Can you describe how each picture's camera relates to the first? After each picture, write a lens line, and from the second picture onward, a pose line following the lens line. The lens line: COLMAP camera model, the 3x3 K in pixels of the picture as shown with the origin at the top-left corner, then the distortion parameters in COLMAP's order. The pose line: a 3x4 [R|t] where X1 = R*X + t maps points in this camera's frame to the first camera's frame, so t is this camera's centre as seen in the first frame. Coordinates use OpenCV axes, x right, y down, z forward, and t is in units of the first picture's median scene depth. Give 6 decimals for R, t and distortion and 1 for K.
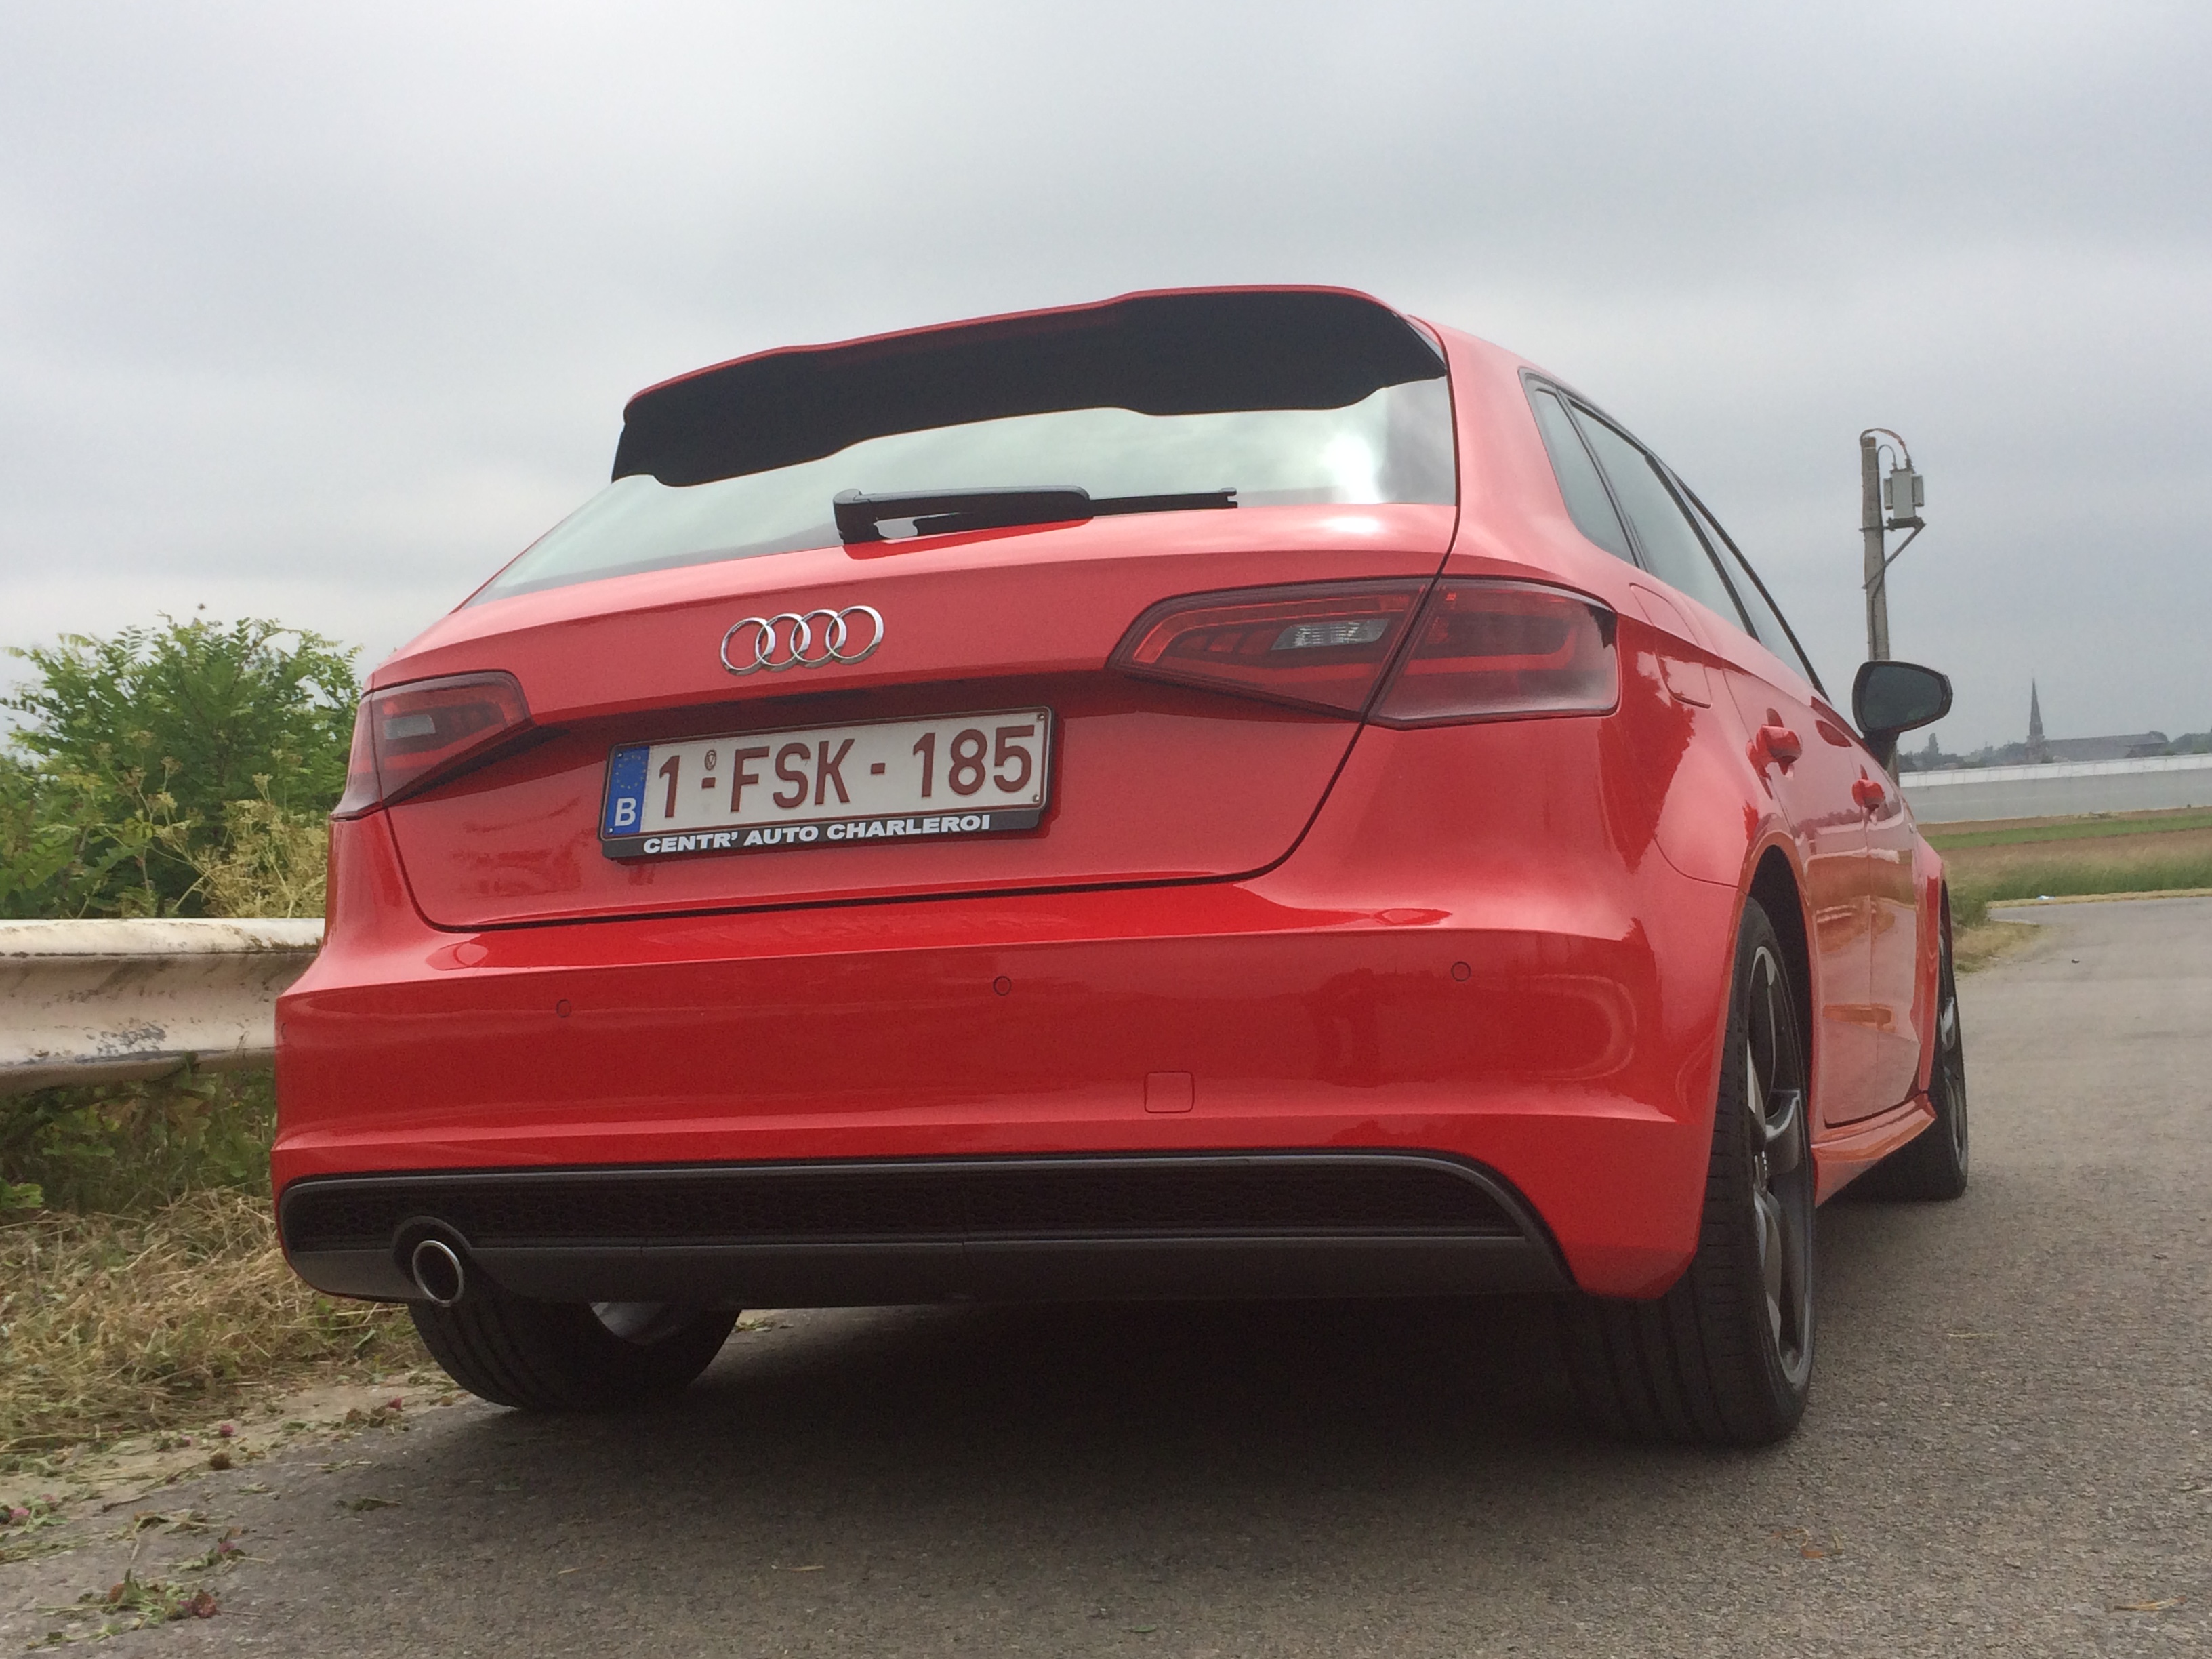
lens RADIAL K [[2643.3, 0, 1119.9], [0, 2643.3, 837.6], [0, 0, 1]] dist [0.049520, 0.000000]
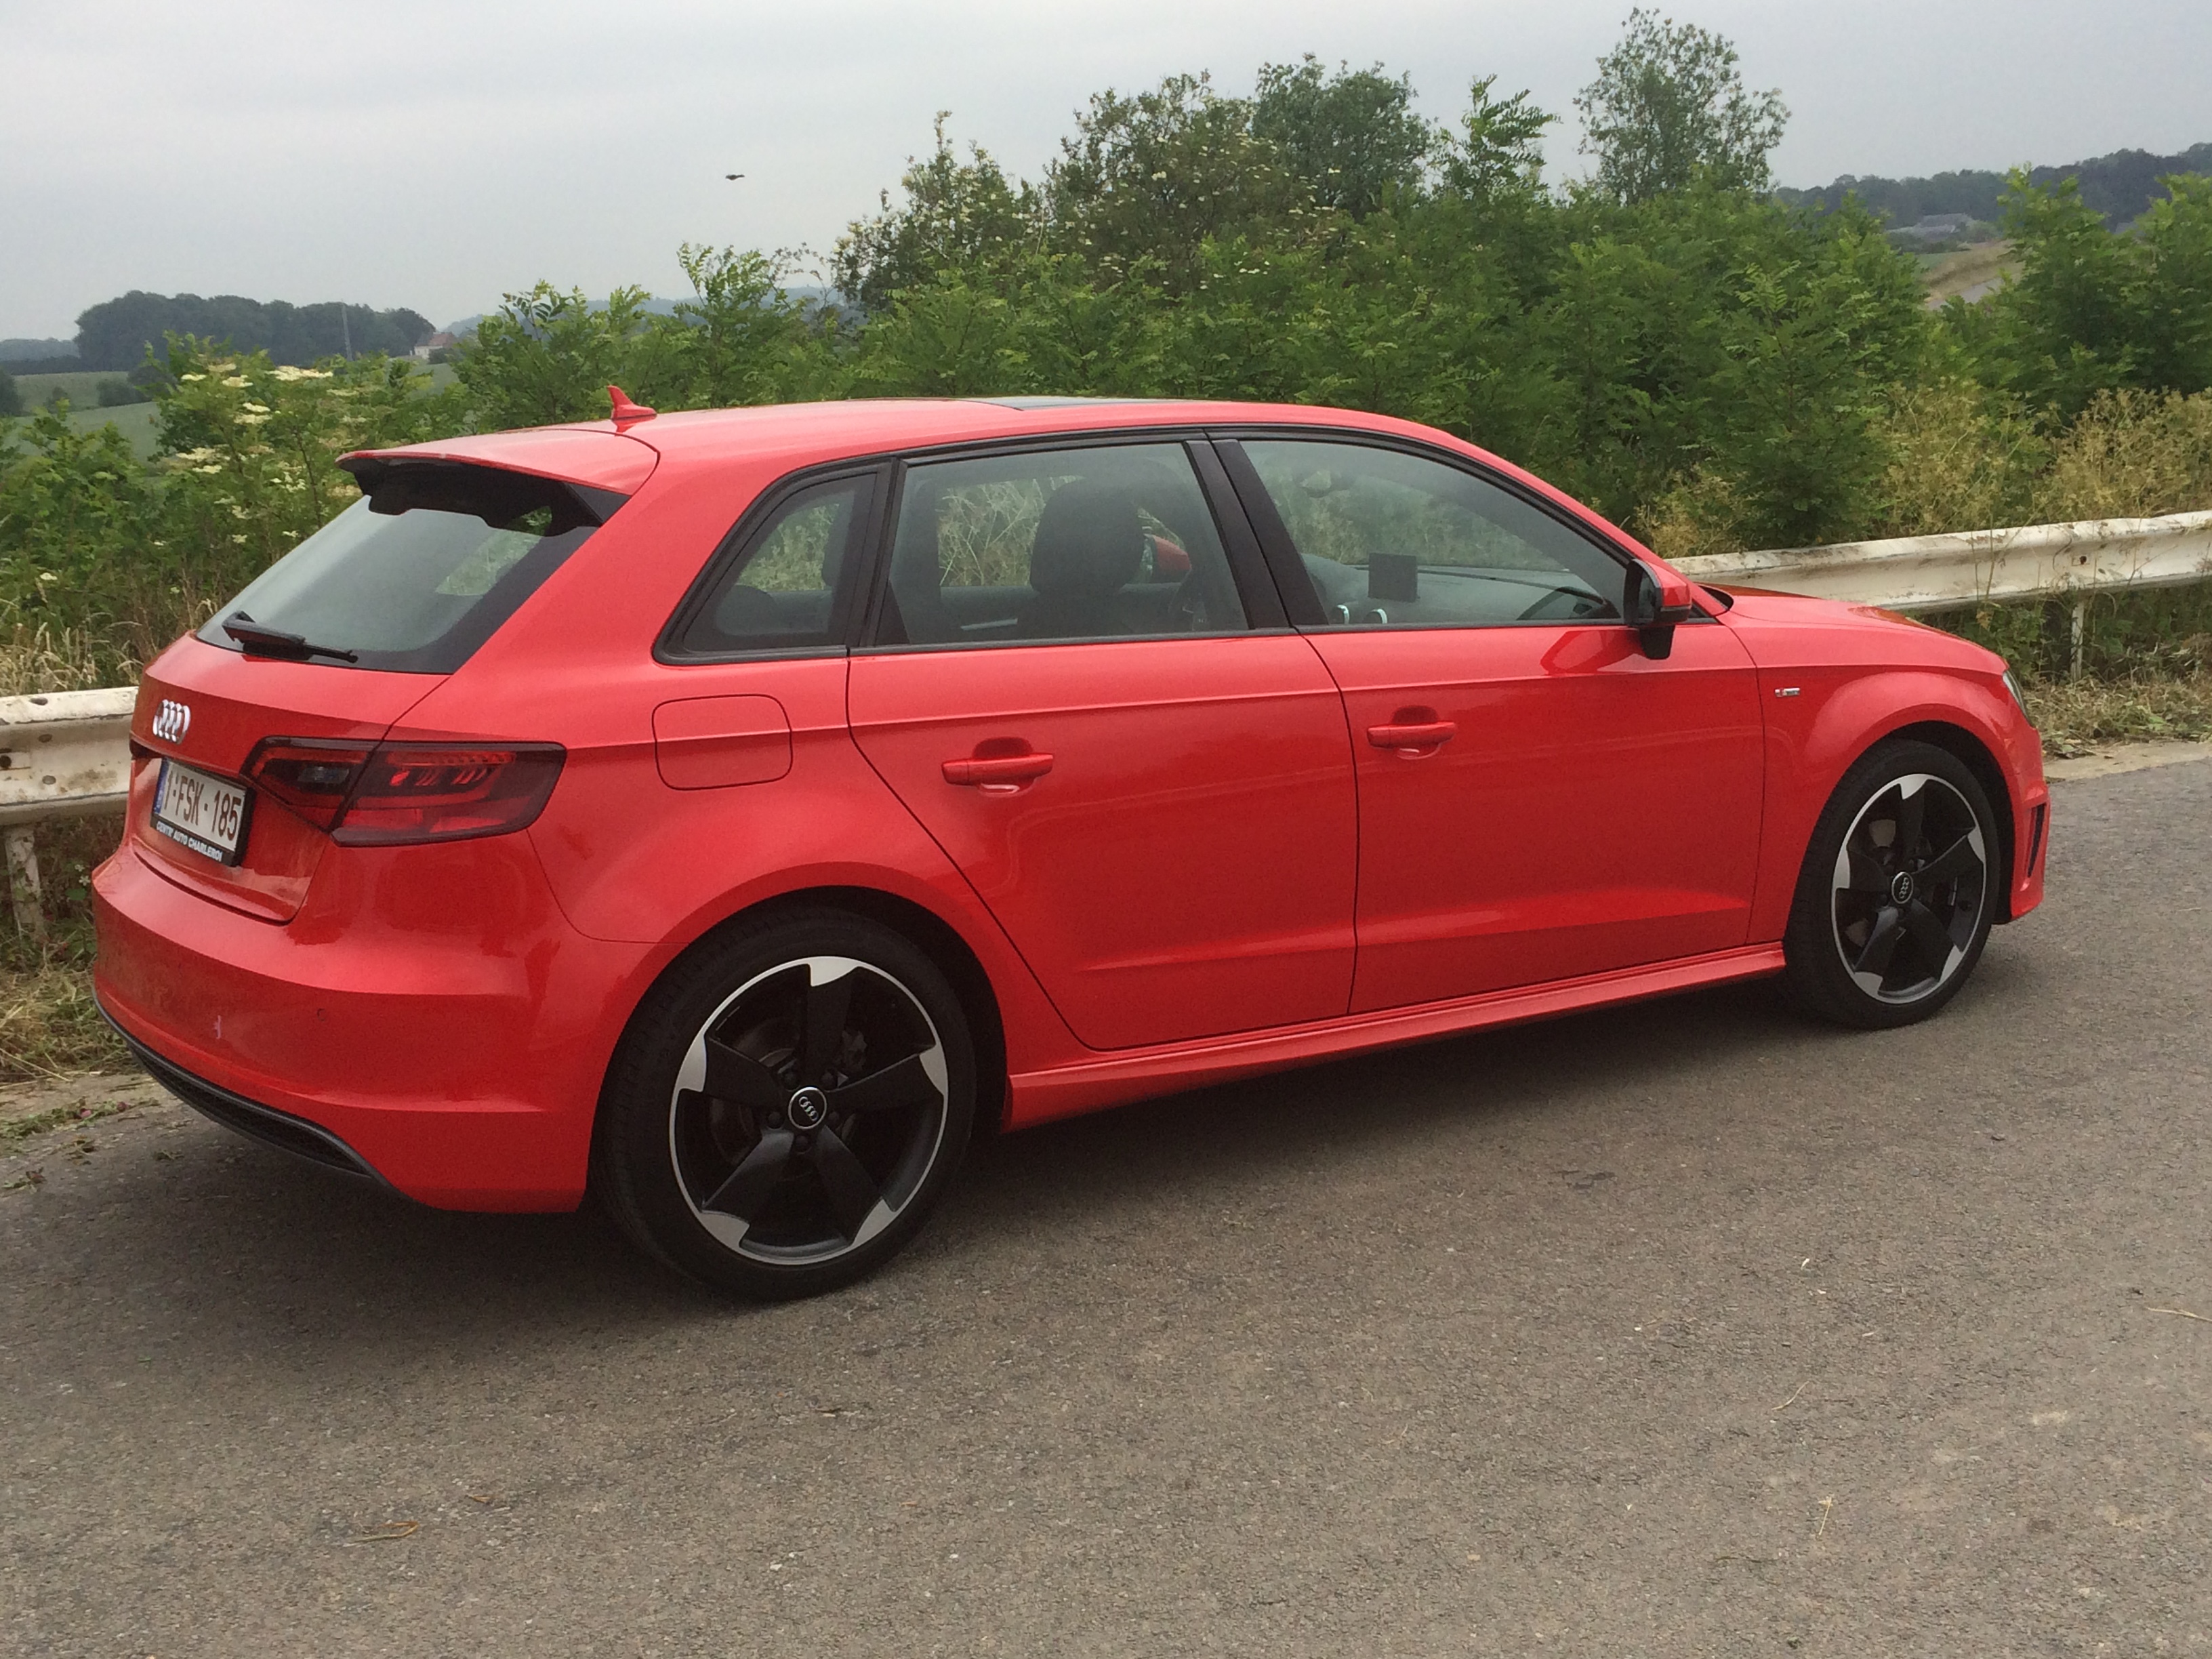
lens RADIAL K [[2643.3, 0, 1091.5], [0, 2643.3, 851.7], [0, 0, 1]] dist [0.049520, 0.000000]
pose [[0.820048, 0.127206, -0.557978, 1.241422], [0.018918, 0.968426, 0.248581, -0.386693], [0.571982, -0.214404, 0.791750, 0.022030]]
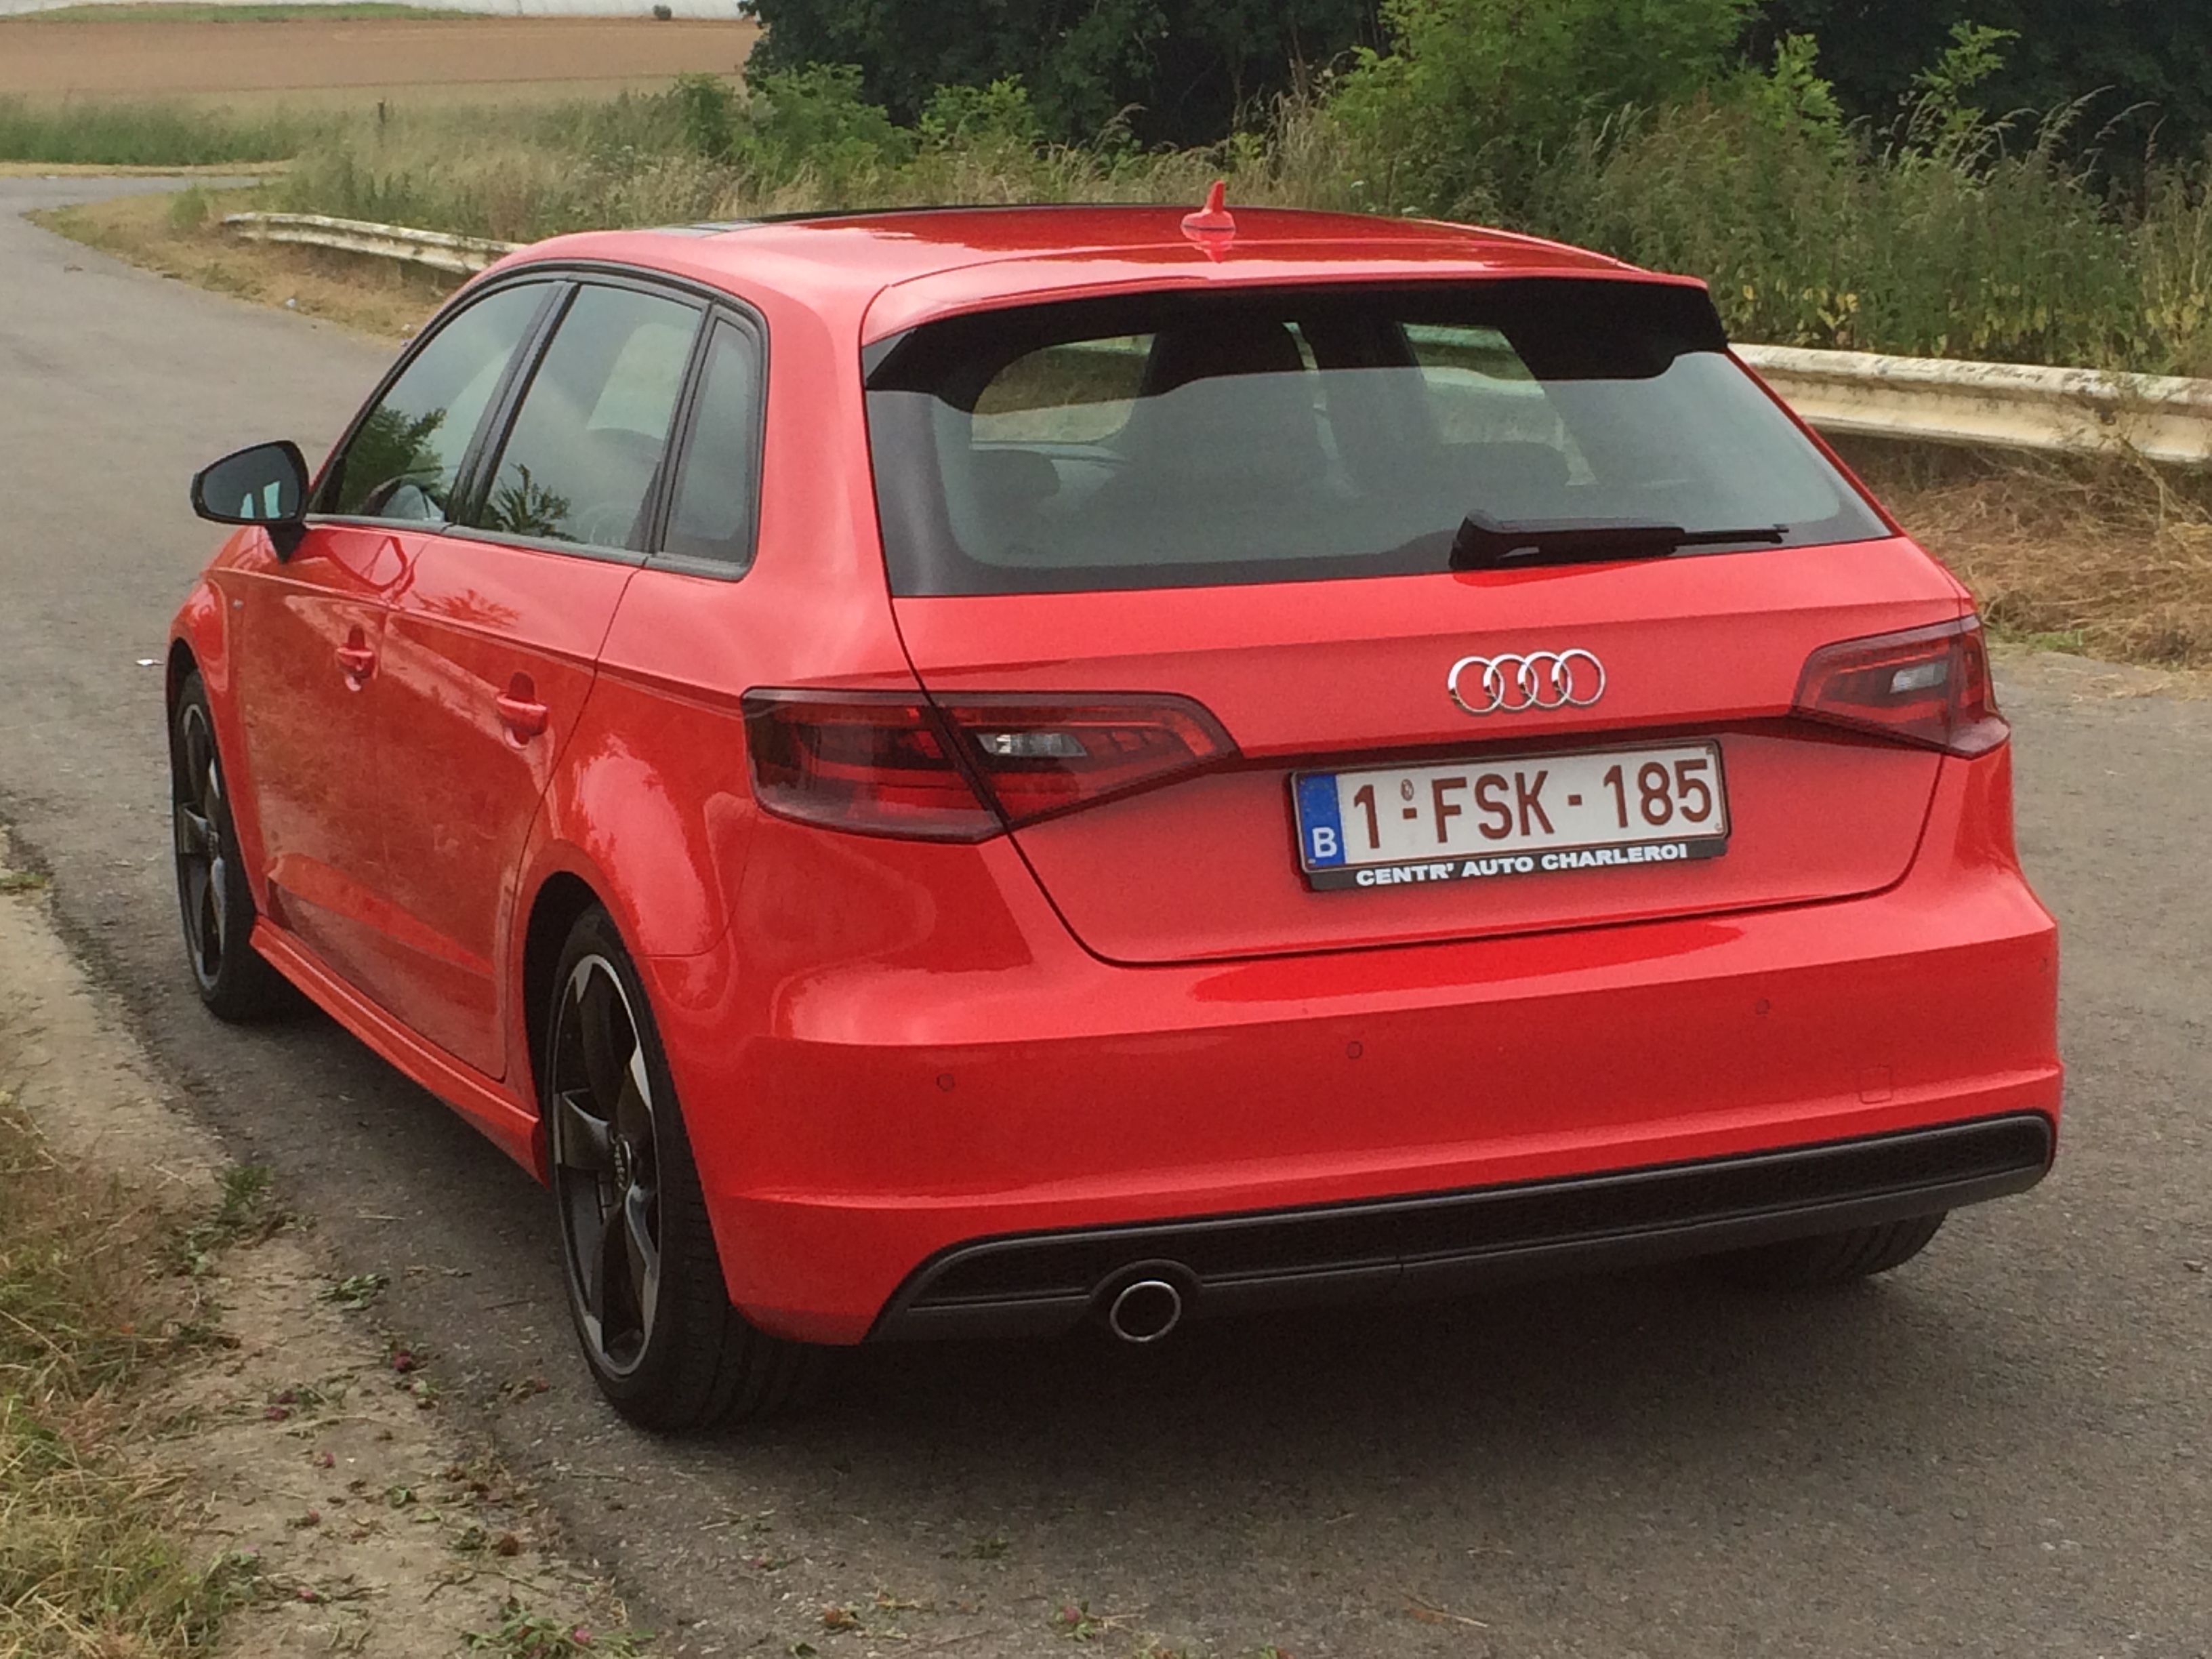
lens RADIAL K [[4265.6, 0, 1101.9], [0, 4265.6, 836.7], [0, 0, 1]] dist [0.031945, 0.000000]
pose [[0.725449, -0.076803, 0.683977, -1.394066], [-0.055624, 0.983962, 0.169486, -0.289562], [-0.686024, -0.160999, 0.709542, -0.093547]]
